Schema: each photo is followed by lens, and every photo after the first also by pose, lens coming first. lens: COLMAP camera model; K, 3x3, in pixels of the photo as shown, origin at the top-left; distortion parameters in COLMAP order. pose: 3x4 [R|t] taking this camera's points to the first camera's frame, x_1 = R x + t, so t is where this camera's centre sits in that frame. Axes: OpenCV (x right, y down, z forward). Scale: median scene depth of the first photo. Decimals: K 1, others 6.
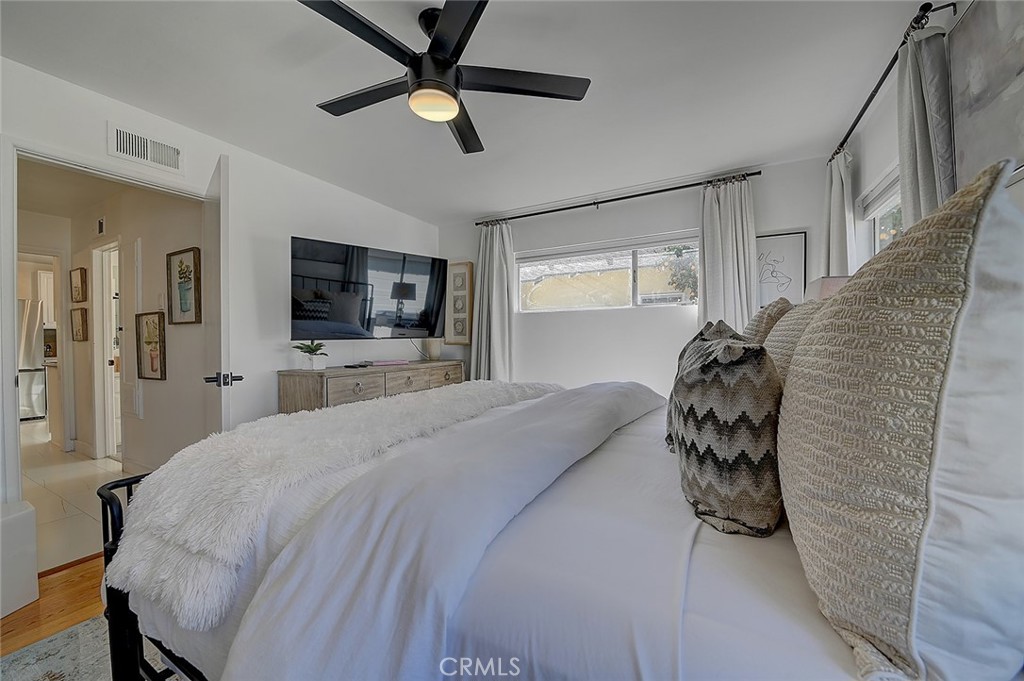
lens RADIAL K [[387.0, 0, 512.0], [0, 387.0, 340.5], [0, 0, 1]] dist [0.016479, -0.015744]
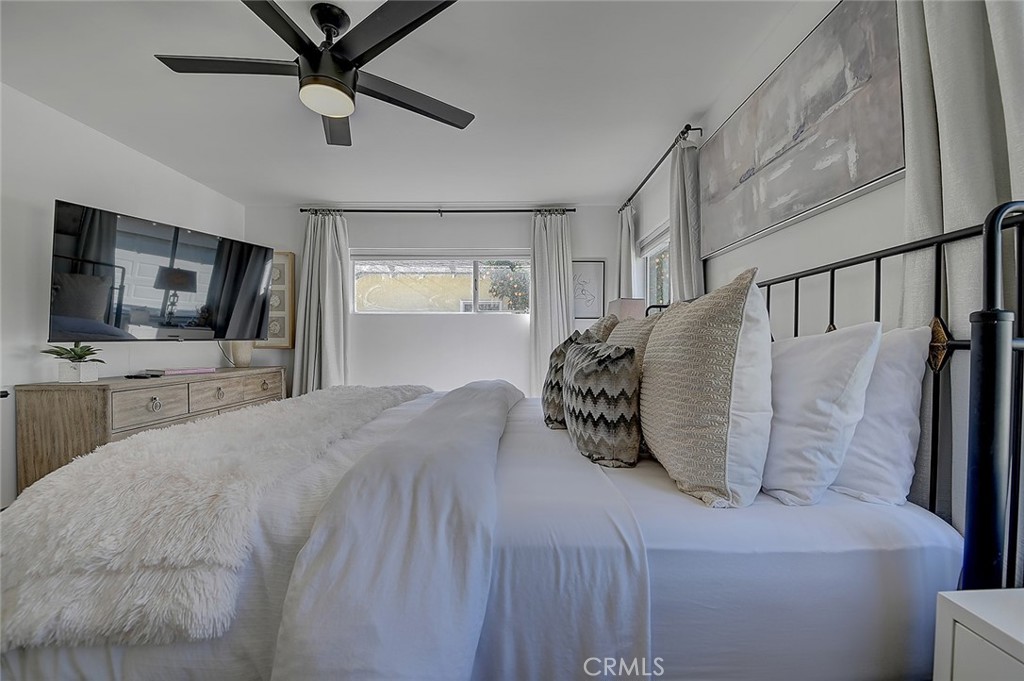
lens RADIAL K [[409.0, 0, 512.0], [0, 409.0, 340.5], [0, 0, 1]] dist [0.030136, -0.025858]
pose [[0.884197, 0.007311, 0.467058, -0.170064], [-0.003012, 0.999946, -0.009949, 0.001481], [-0.467105, 0.007390, 0.884171, -0.076464]]
